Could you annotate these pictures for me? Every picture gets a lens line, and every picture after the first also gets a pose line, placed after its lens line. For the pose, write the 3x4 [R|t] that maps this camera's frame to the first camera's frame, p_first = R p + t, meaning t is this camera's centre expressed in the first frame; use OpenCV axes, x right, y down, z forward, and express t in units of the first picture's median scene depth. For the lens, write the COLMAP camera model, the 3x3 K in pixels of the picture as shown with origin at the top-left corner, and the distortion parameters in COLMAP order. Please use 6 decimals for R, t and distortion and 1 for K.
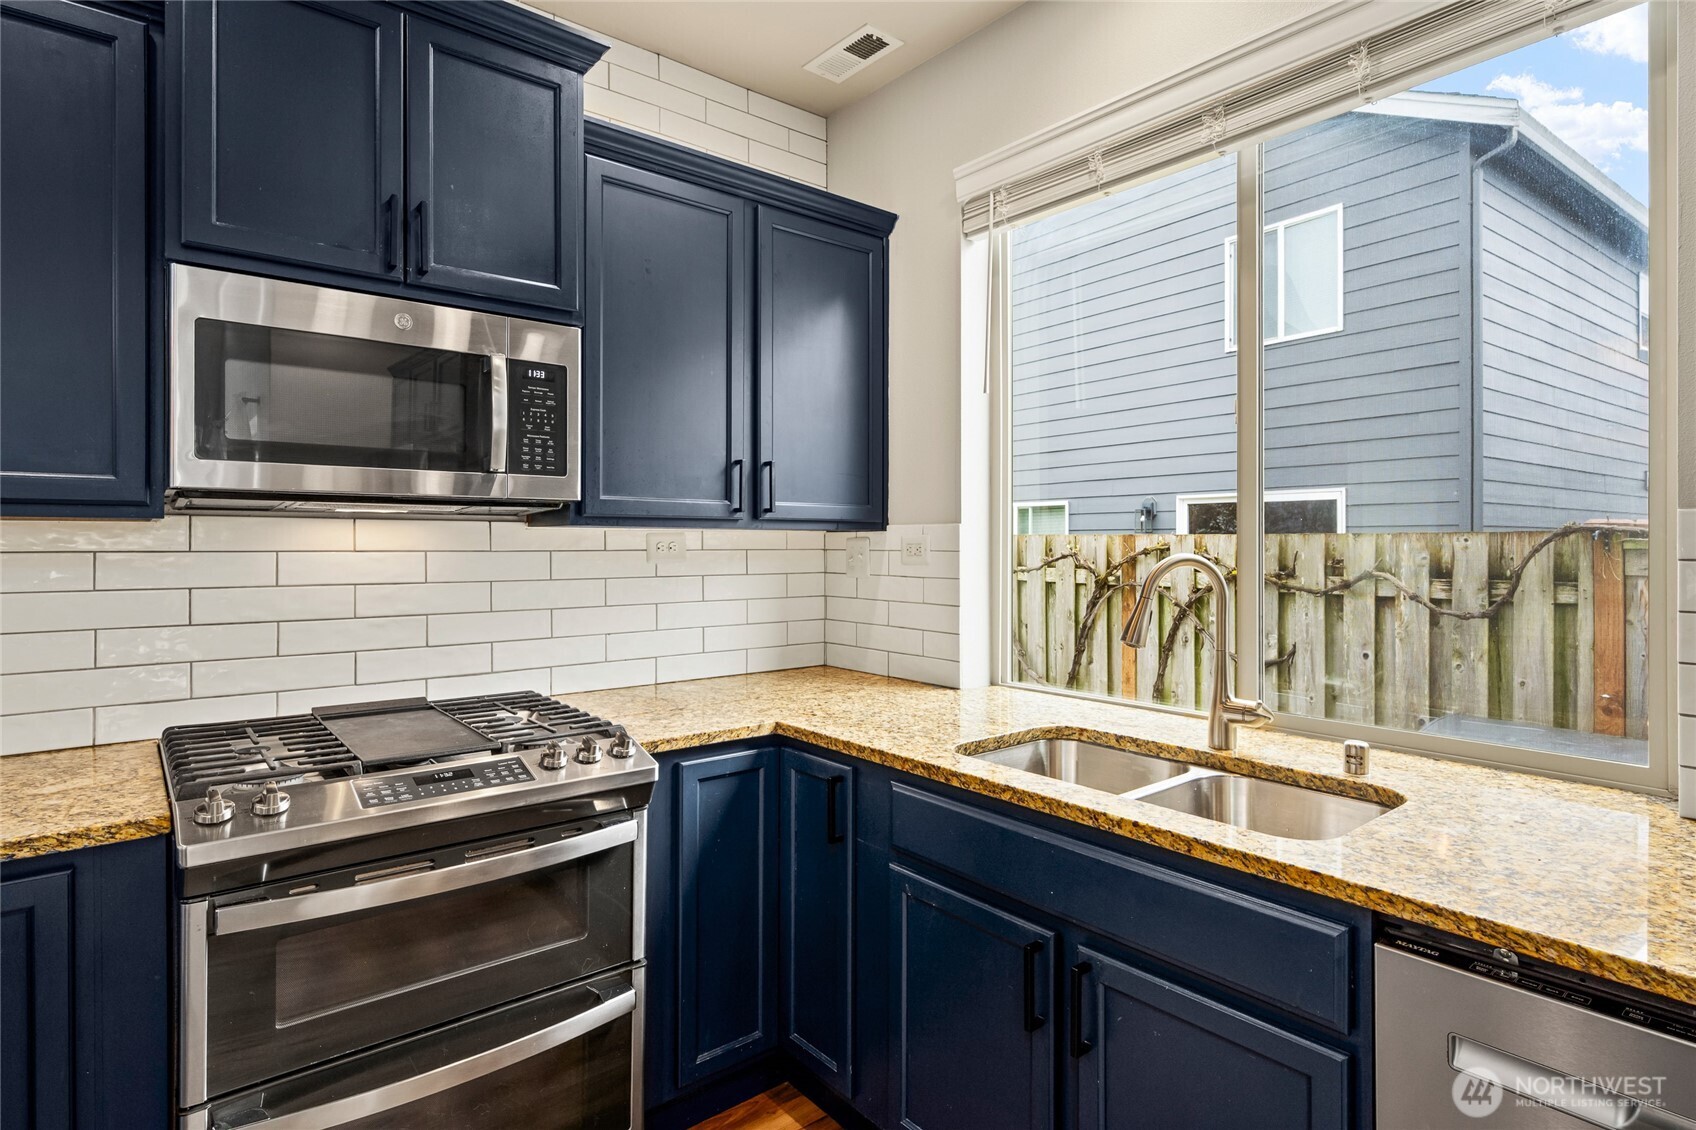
lens RADIAL K [[918.0, 0, 888.9], [0, 918.0, 542.5], [0, 0, 1]] dist [-0.000526, -0.000758]
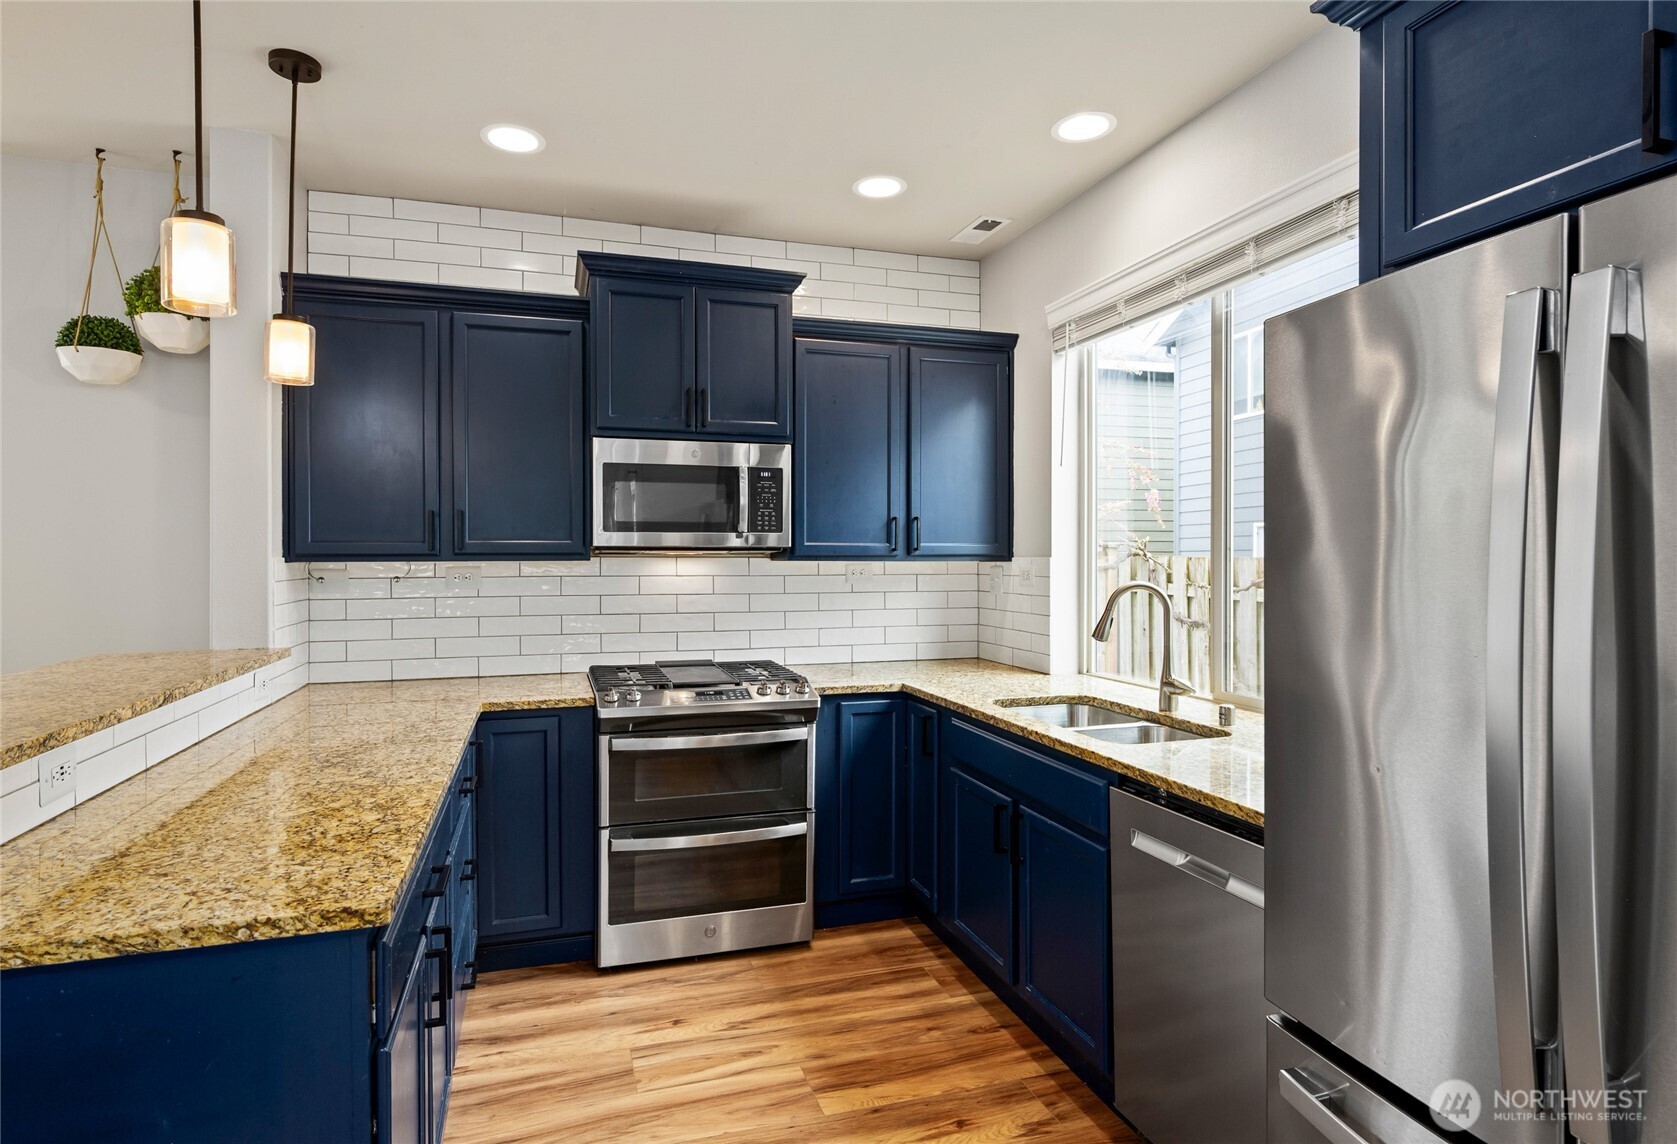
lens RADIAL K [[891.2, 0, 839.5], [0, 891.2, 568.3], [0, 0, 1]] dist [-0.003940, -0.000230]
pose [[0.927060, 0.002514, -0.374904, 0.382367], [0.000945, 0.999959, 0.009041, -0.021683], [0.374911, -0.008736, 0.927020, -0.515583]]
